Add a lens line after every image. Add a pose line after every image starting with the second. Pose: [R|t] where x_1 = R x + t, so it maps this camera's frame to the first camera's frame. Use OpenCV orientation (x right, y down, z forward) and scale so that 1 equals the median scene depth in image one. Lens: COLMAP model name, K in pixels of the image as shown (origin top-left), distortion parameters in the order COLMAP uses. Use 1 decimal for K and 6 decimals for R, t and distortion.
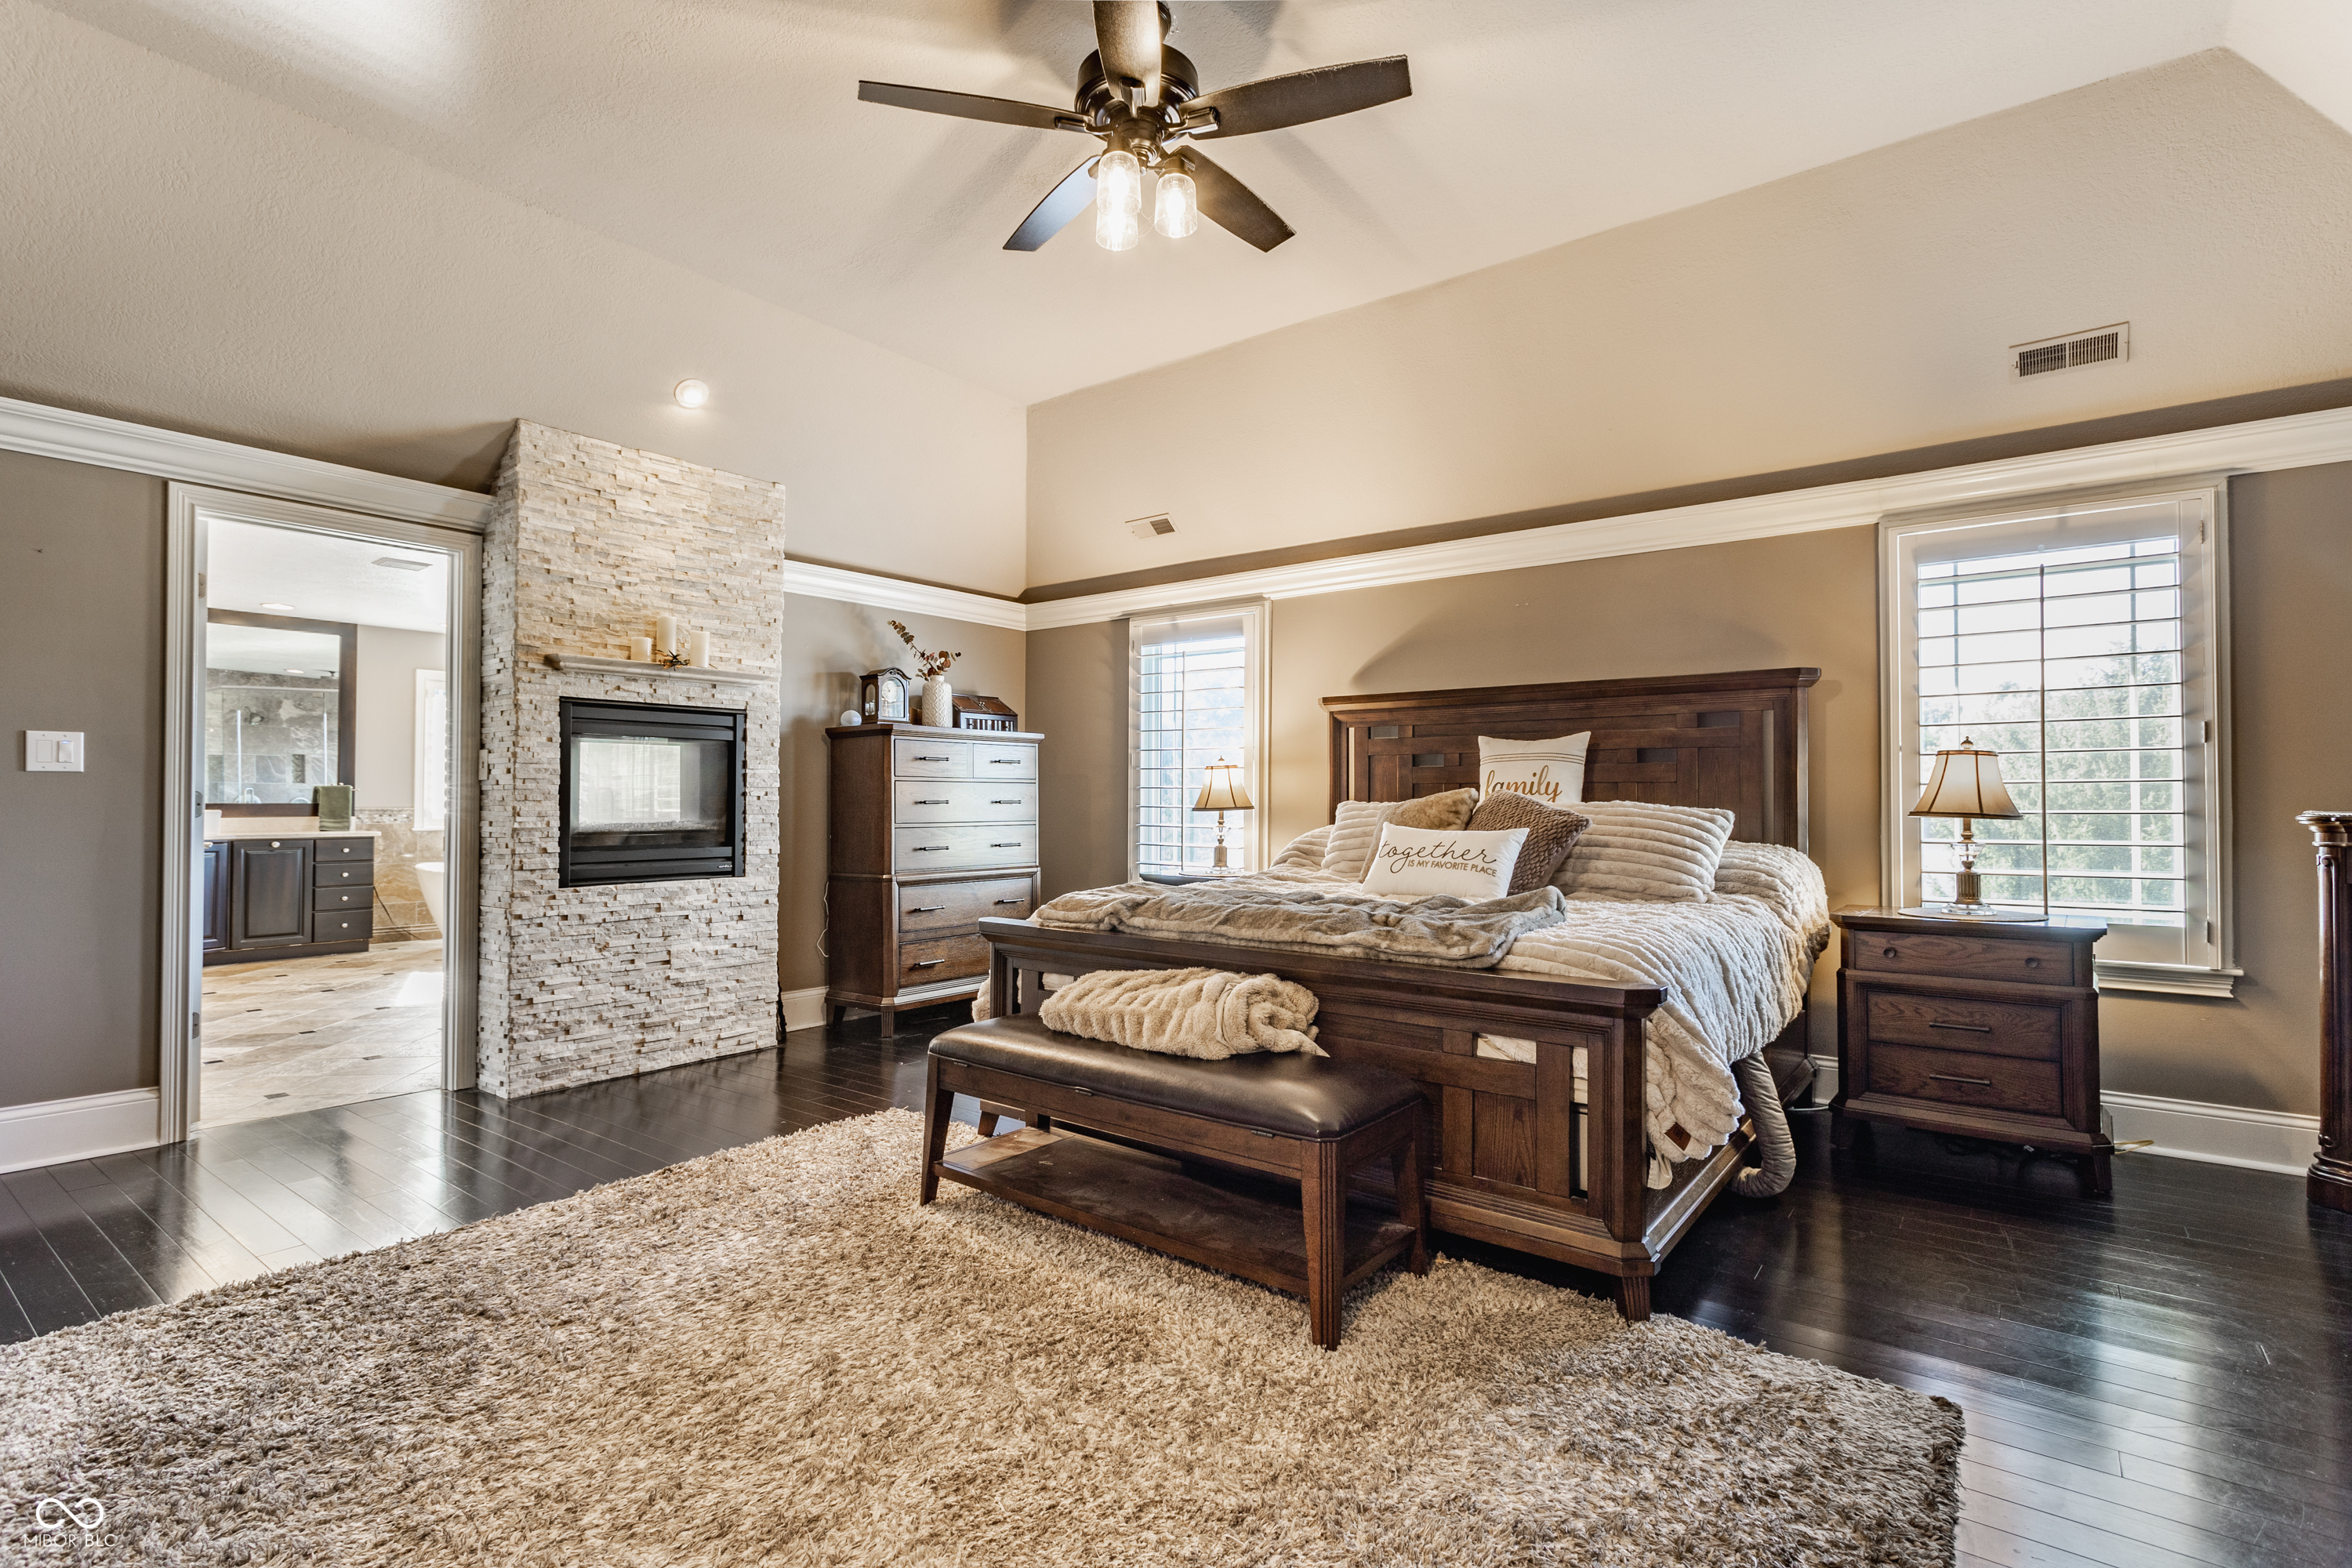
lens RADIAL K [[1112.9, 0, 1167.9], [0, 1112.9, 784.6], [0, 0, 1]] dist [0.002564, 0.000116]
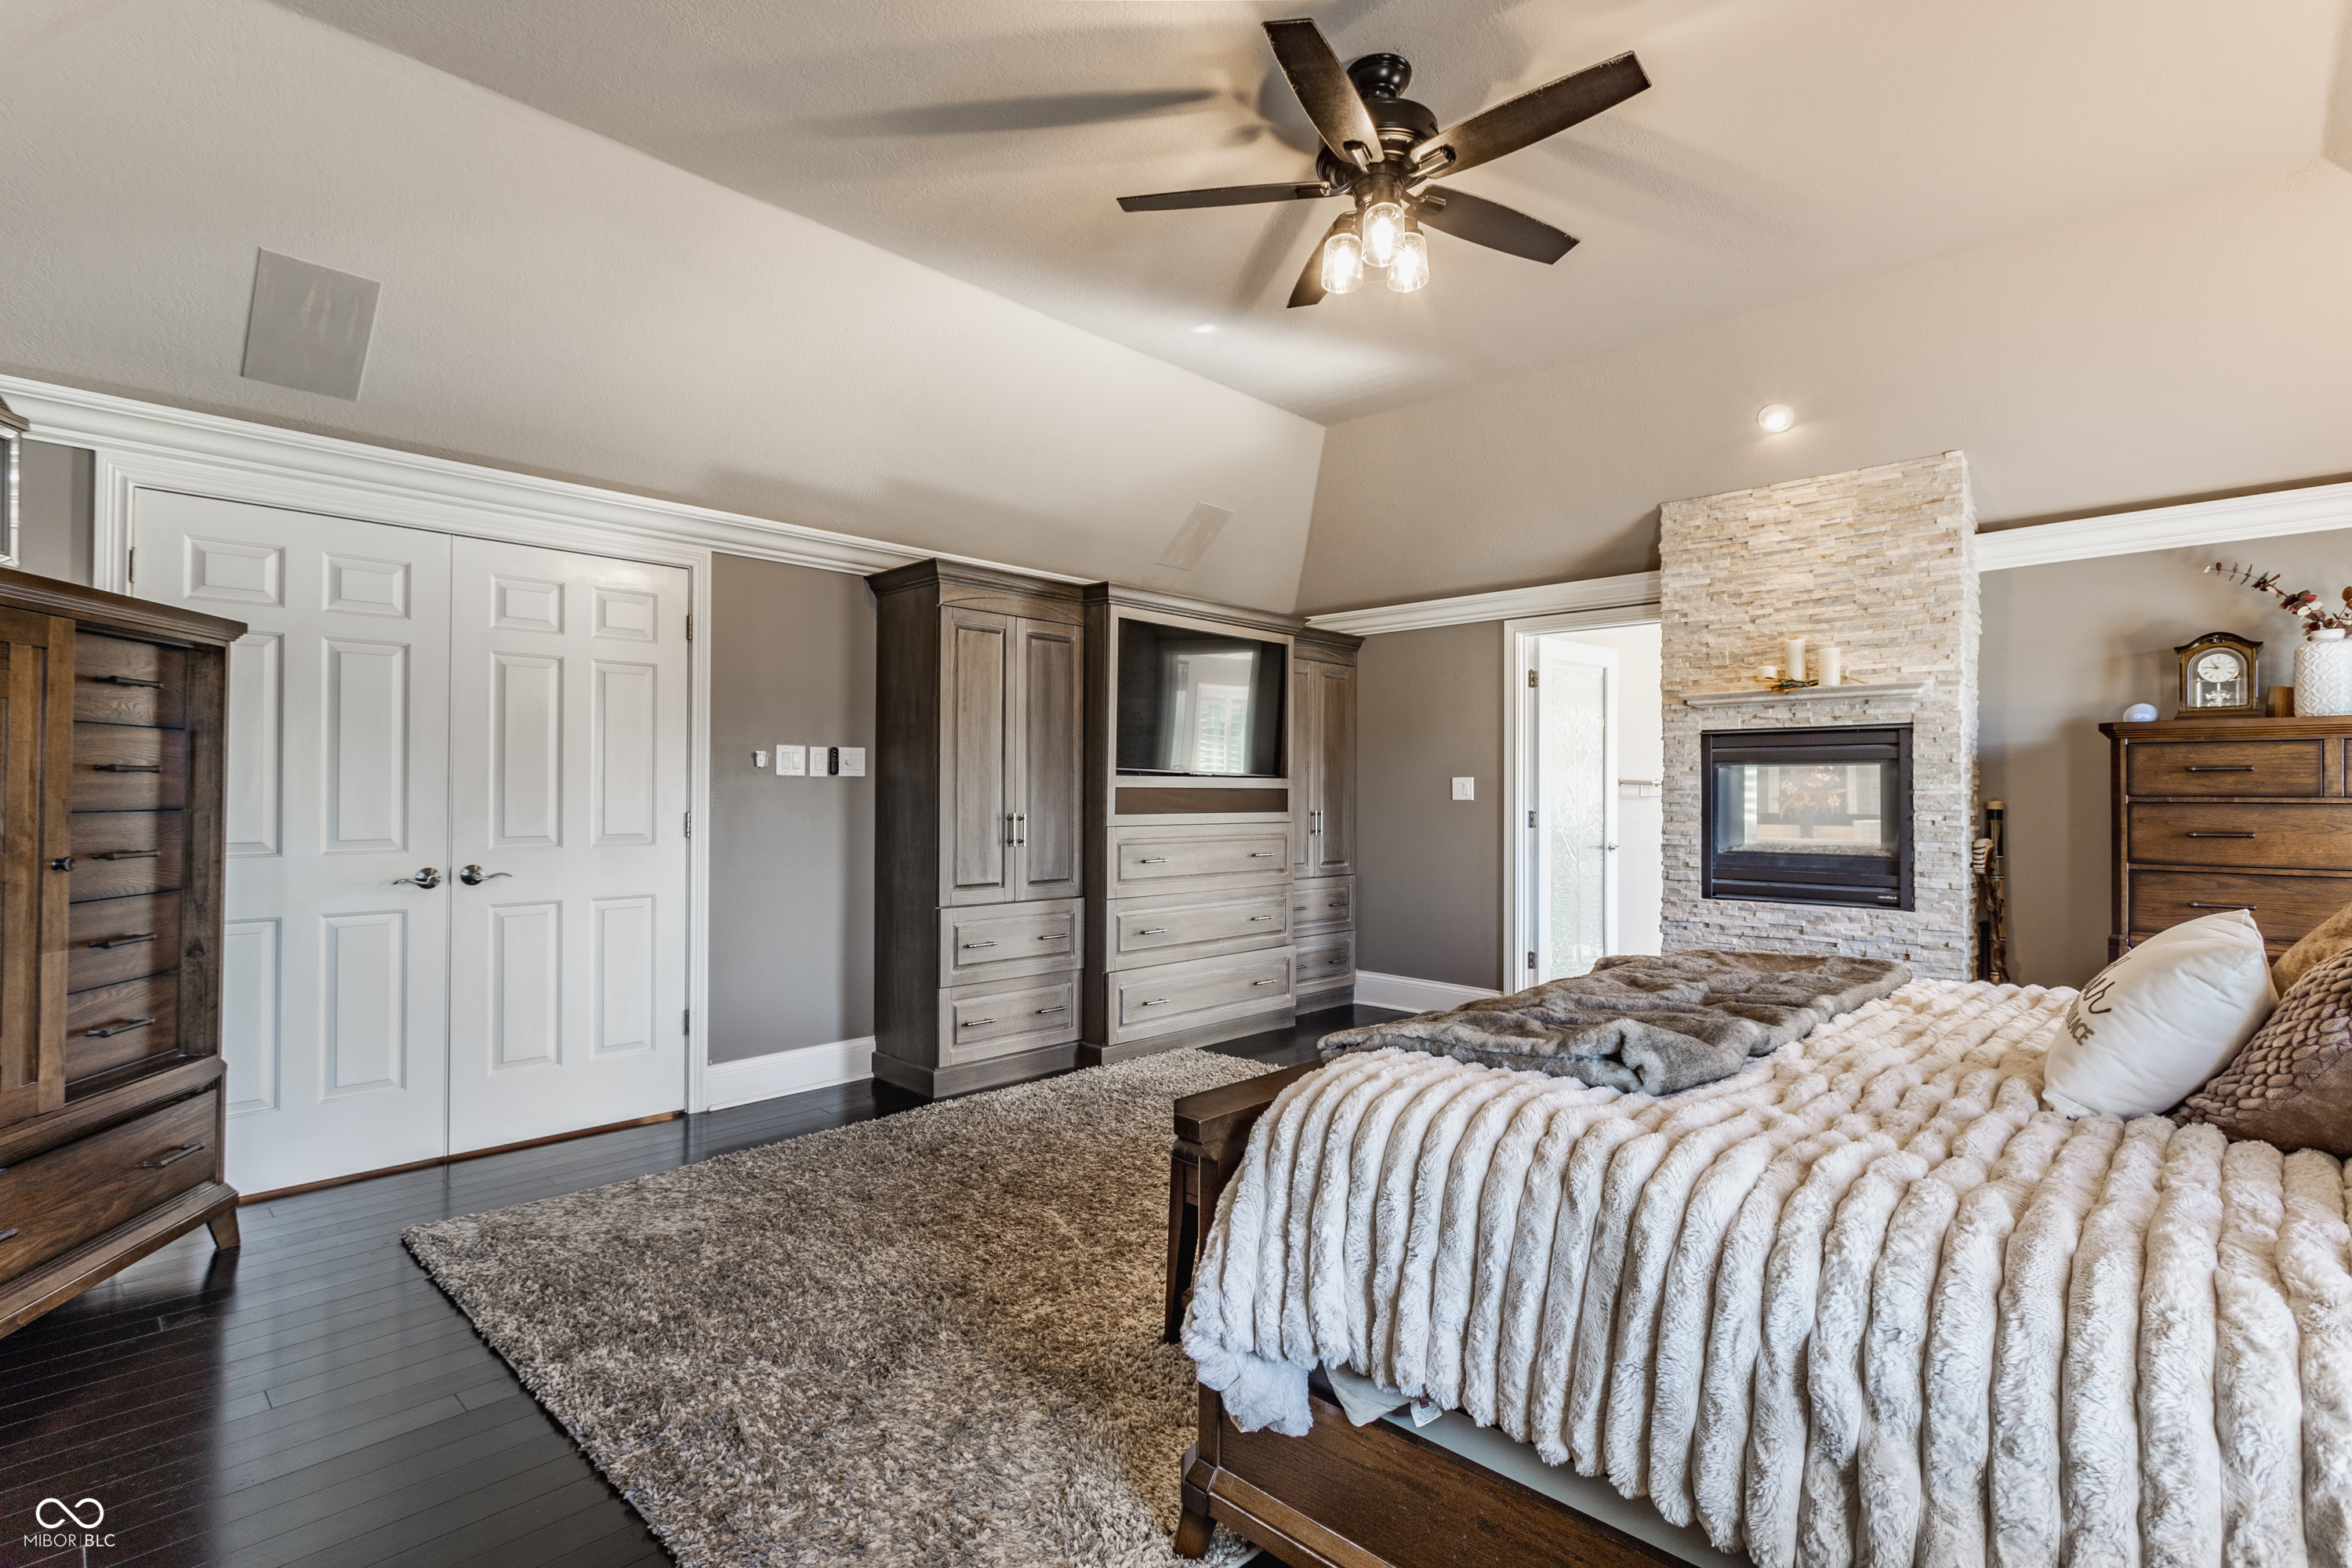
lens RADIAL K [[1112.9, 0, 1168.2], [0, 1112.9, 787.5], [0, 0, 1]] dist [0.002564, 0.000116]
pose [[-0.109149, -0.008521, -0.993989, 0.611945], [0.012390, 0.999874, -0.009932, -0.015443], [0.993948, -0.013400, -0.109029, 0.549969]]
